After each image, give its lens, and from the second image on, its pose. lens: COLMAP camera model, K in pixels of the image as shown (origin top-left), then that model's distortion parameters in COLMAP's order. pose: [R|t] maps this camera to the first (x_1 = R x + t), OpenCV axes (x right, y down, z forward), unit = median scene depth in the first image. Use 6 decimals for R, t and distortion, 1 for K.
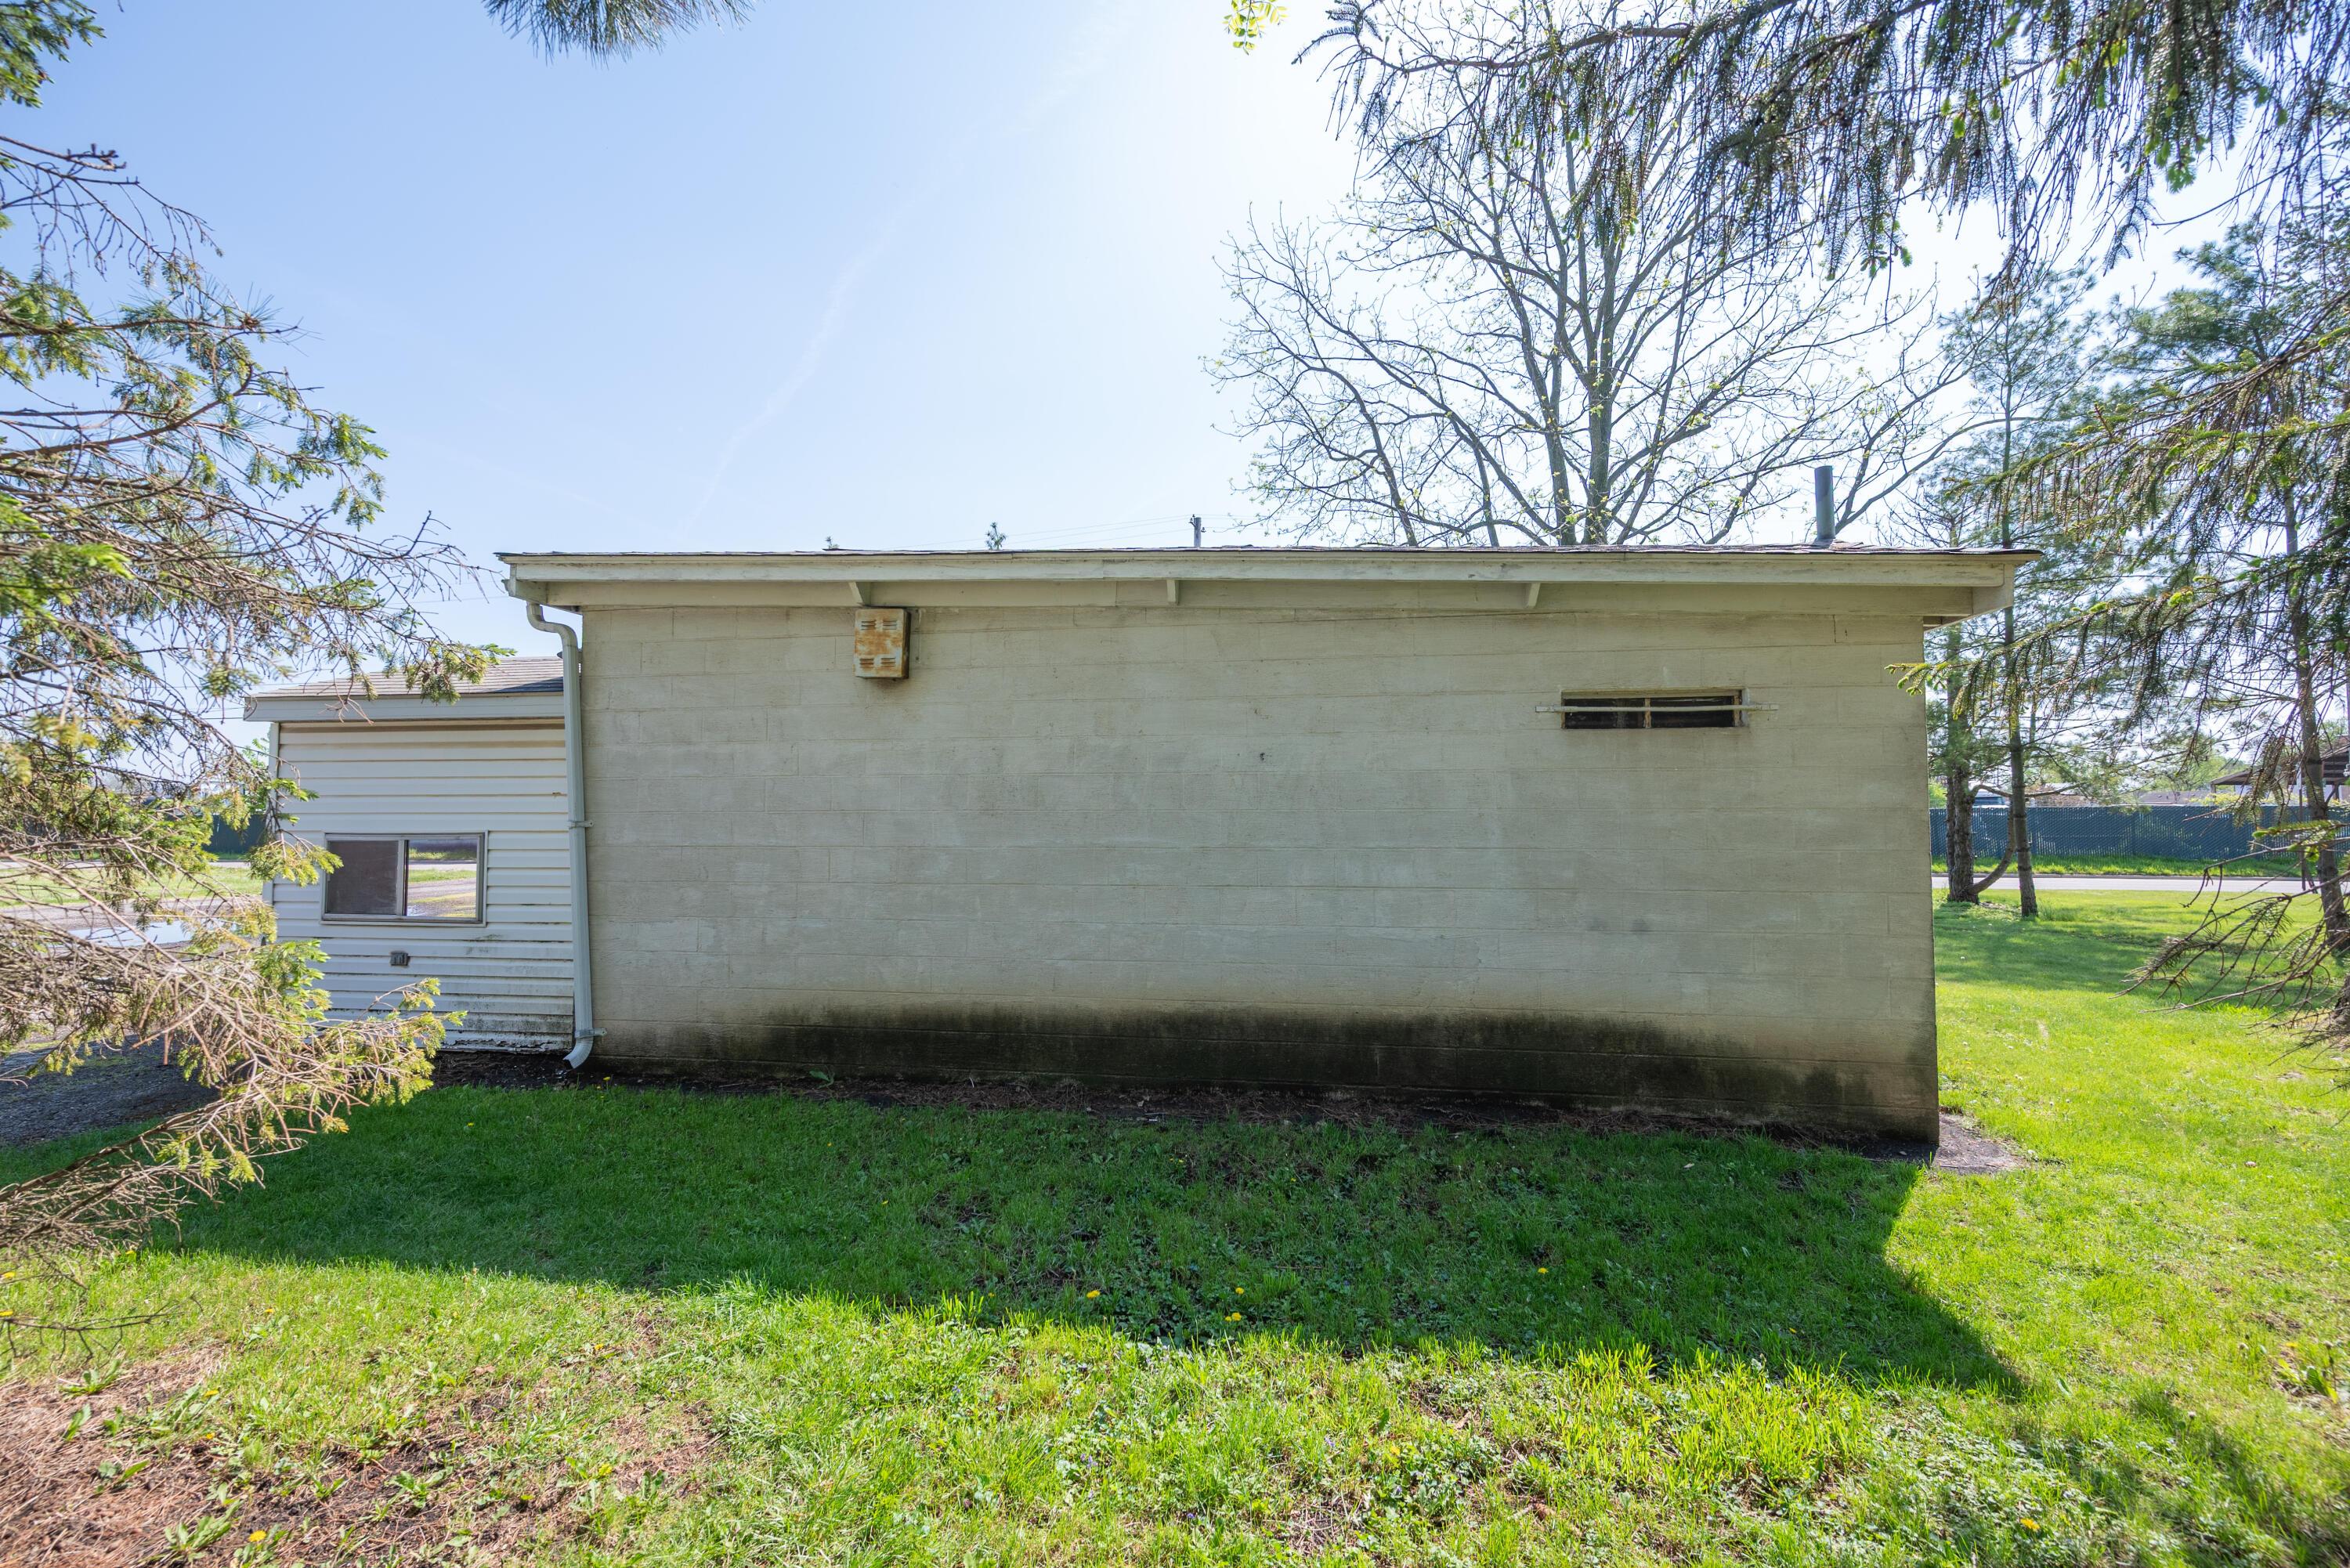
lens RADIAL K [[910.2, 0, 1173.1], [0, 910.2, 774.8], [0, 0, 1]] dist [0.000301, 0.000336]
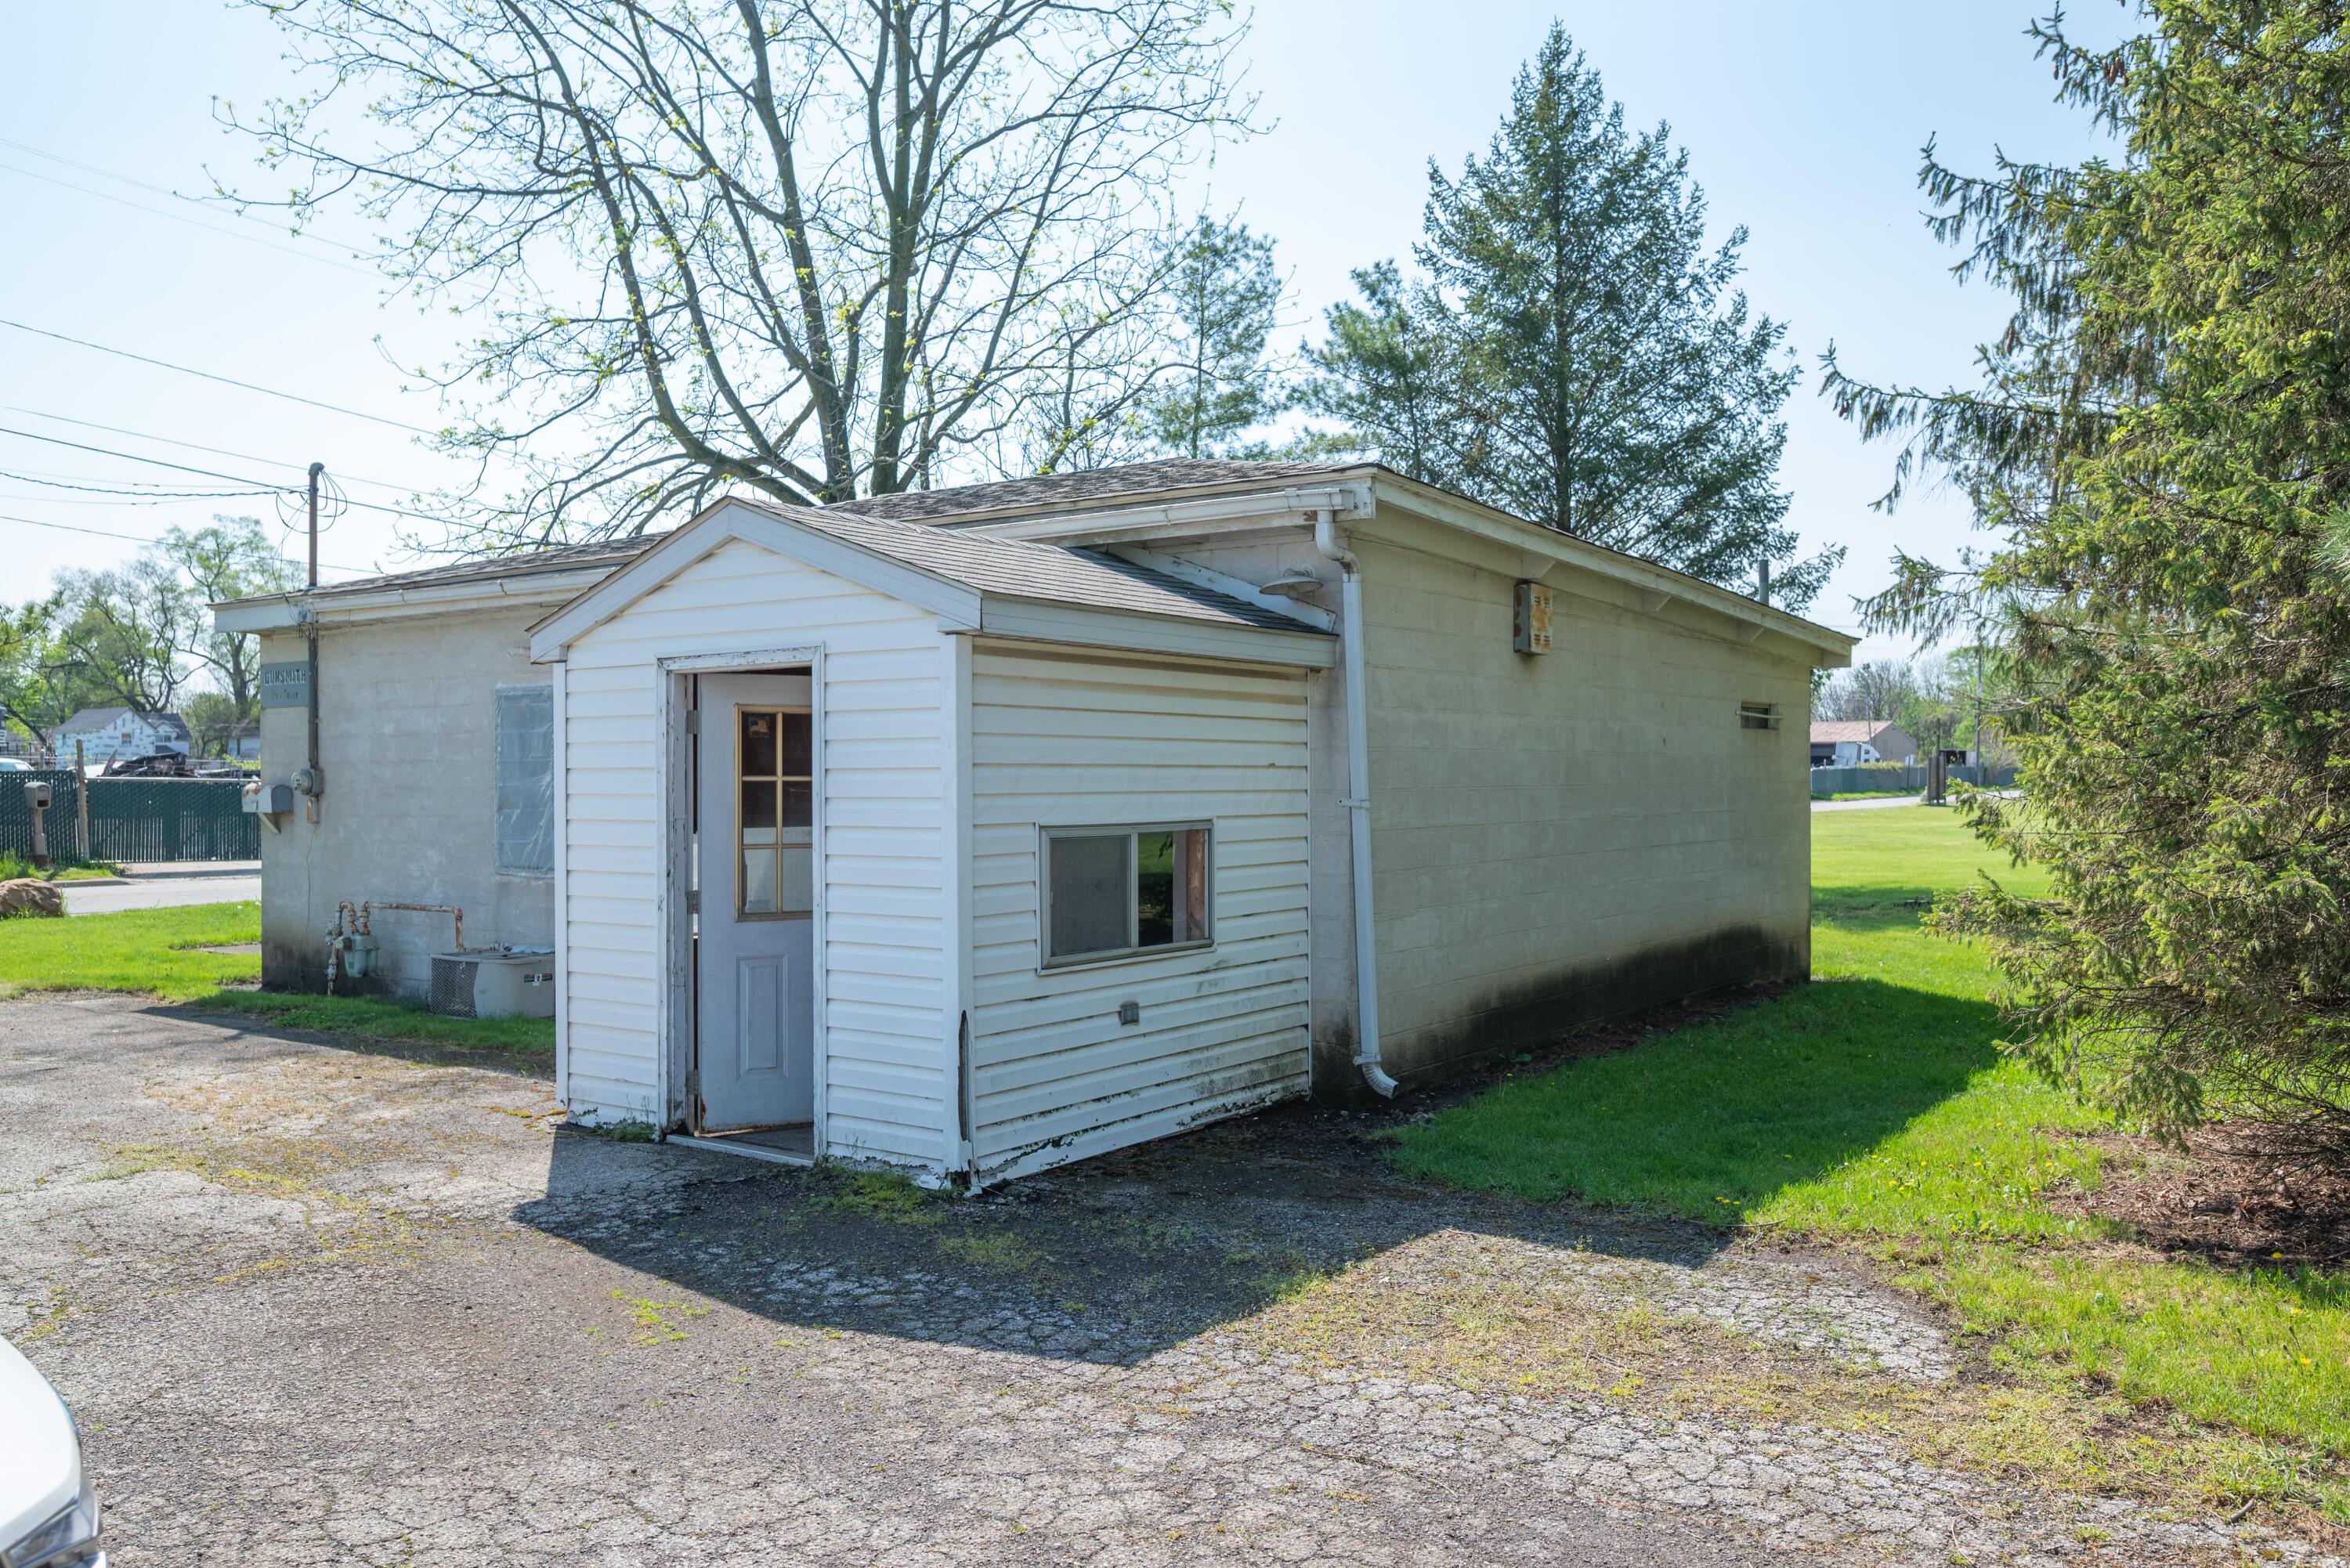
lens RADIAL K [[1767.4, 0, 1194.0], [0, 1767.4, 768.3], [0, 0, 1]] dist [-0.006590, 0.008385]
pose [[0.471509, 0.004957, 0.881847, -2.157014], [-0.031119, 0.999455, 0.011021, 0.009592], [-0.881312, -0.032639, 0.471406, 0.396281]]
